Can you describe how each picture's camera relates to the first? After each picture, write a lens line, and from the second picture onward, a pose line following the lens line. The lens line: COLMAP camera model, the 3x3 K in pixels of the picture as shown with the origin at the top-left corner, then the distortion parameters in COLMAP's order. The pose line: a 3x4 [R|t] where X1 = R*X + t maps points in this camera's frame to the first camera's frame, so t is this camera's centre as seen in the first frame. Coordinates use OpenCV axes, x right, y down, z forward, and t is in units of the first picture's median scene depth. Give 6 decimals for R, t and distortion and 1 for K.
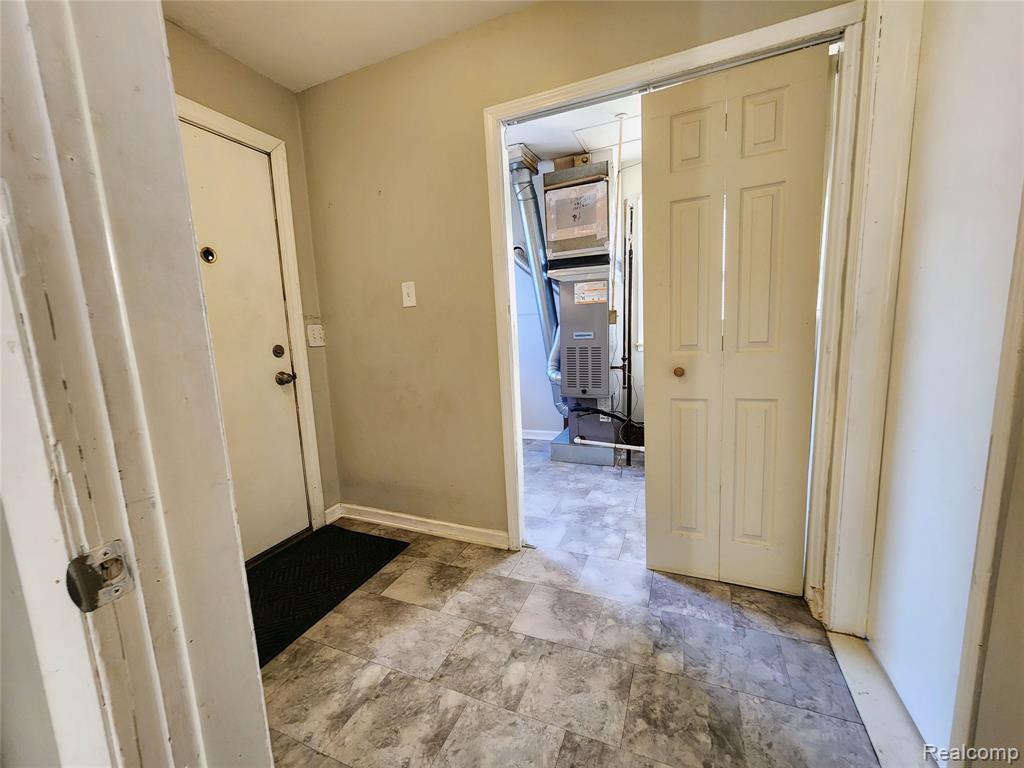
lens RADIAL K [[419.7, 0, 507.2], [0, 419.7, 387.7], [0, 0, 1]] dist [-0.003059, 0.000941]
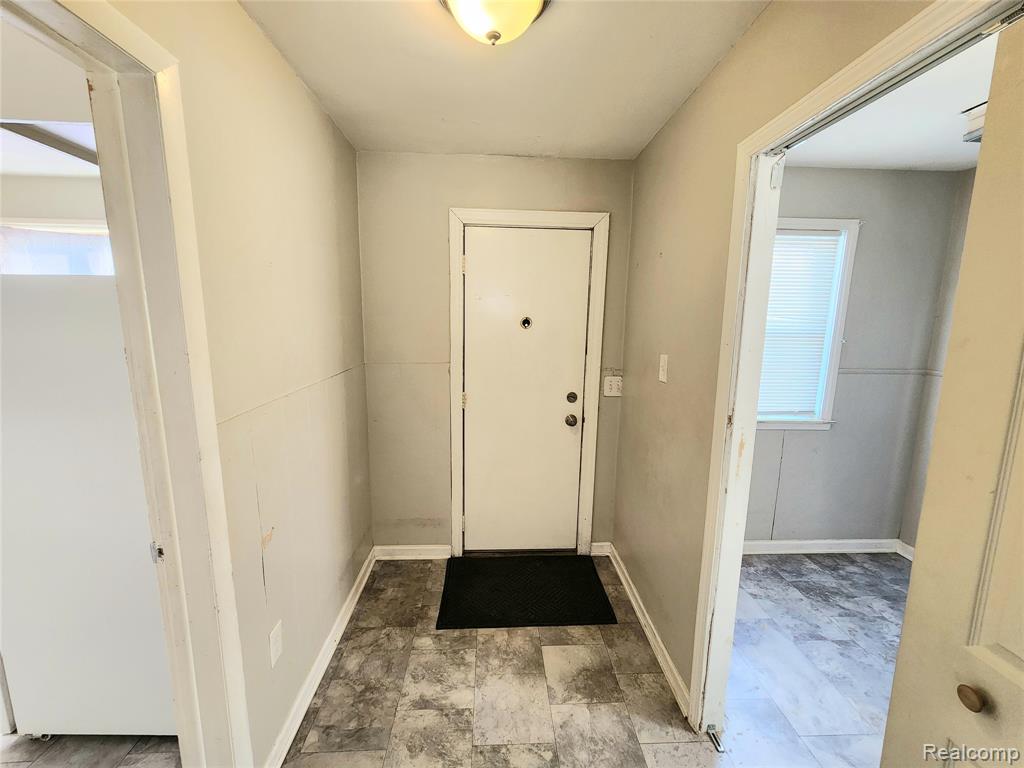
lens RADIAL K [[419.7, 0, 507.0], [0, 419.7, 384.5], [0, 0, 1]] dist [-0.003059, 0.000941]
pose [[0.436153, 0.190509, -0.879475, 0.499690], [-0.165163, 0.977678, 0.129872, -0.305137], [0.884585, 0.088613, 0.457883, 0.372852]]
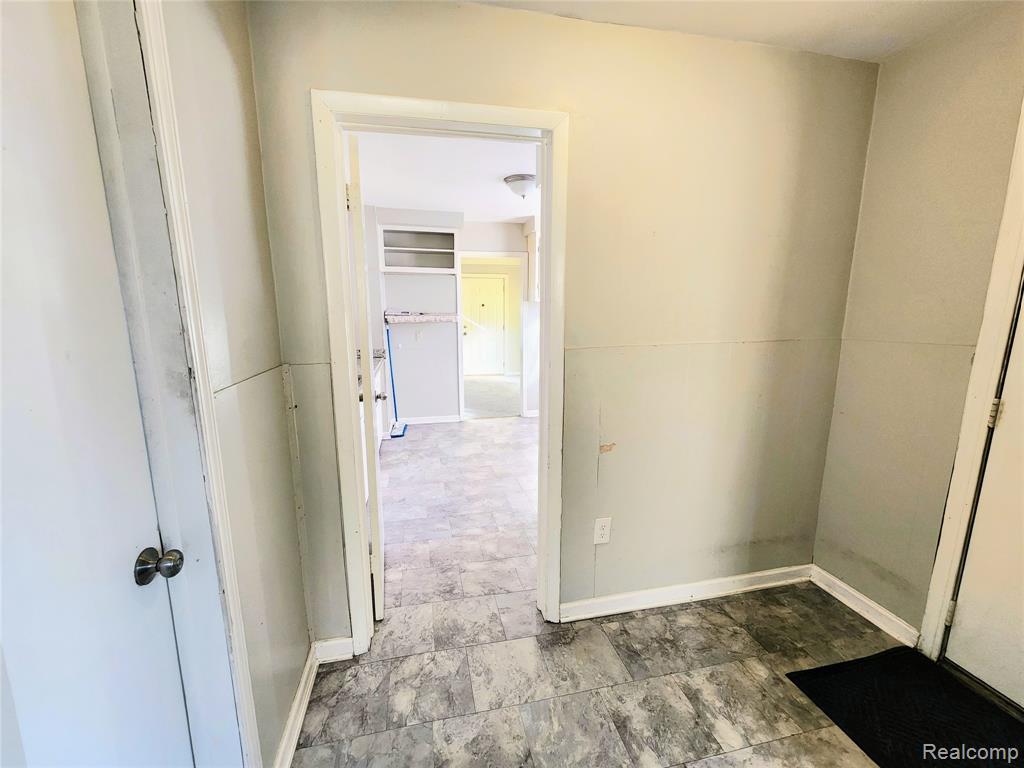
lens RADIAL K [[419.7, 0, 514.4], [0, 419.7, 388.7], [0, 0, 1]] dist [-0.003059, 0.000941]
pose [[-0.804420, 0.150667, -0.574638, 0.420433], [-0.053053, 0.945219, 0.322098, -0.304827], [0.591688, 0.289588, -0.752359, 0.953072]]
